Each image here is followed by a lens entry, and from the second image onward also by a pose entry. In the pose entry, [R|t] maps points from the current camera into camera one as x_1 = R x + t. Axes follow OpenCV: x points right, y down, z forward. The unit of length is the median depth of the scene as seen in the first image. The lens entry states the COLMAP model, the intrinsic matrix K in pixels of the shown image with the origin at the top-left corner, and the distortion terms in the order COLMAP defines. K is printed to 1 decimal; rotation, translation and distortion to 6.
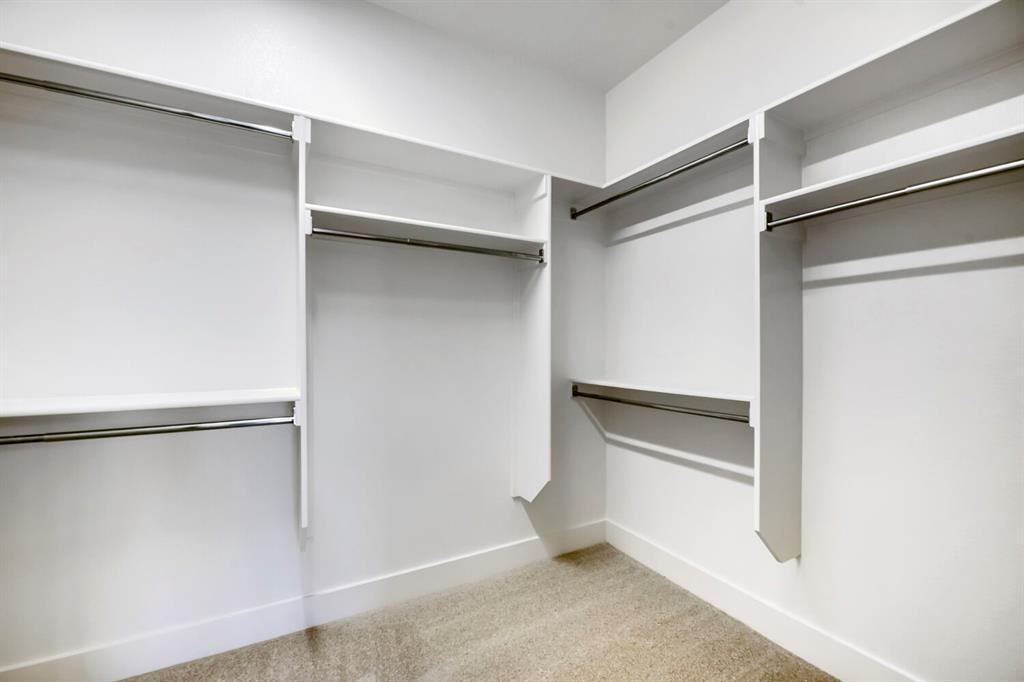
lens RADIAL K [[413.4, 0, 510.6], [0, 413.4, 342.9], [0, 0, 1]] dist [0.003074, -0.000495]
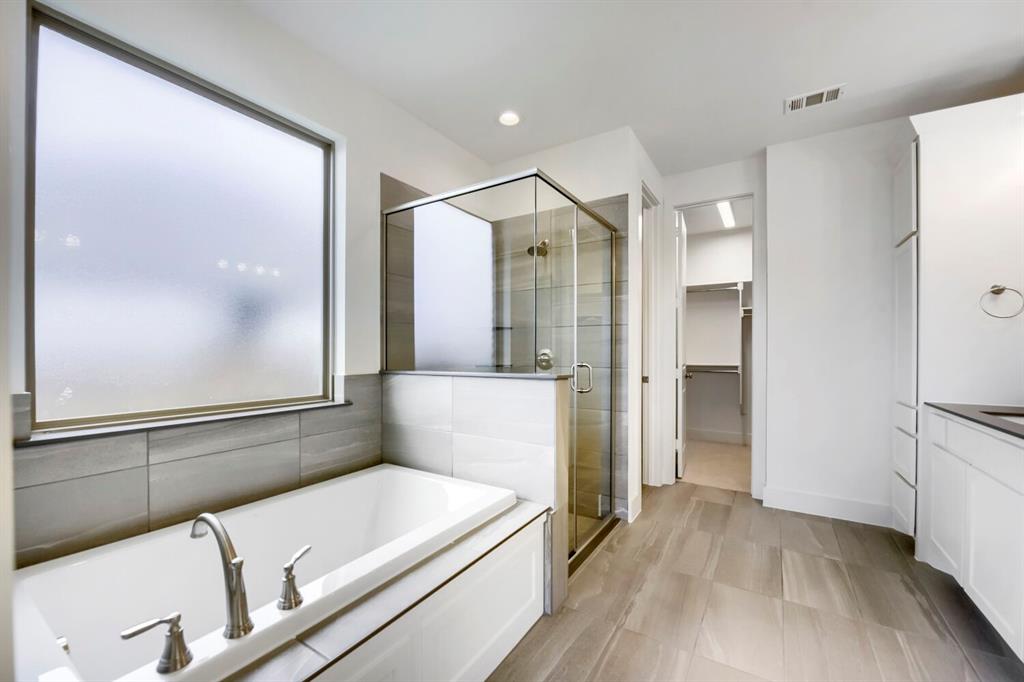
lens RADIAL K [[413.4, 0, 507.6], [0, 413.4, 347.0], [0, 0, 1]] dist [0.003074, -0.000495]
pose [[0.471756, 0.003020, -0.881724, 1.564725], [-0.001595, 0.999995, 0.002572, -0.026375], [0.881728, 0.000193, 0.471758, -2.247672]]
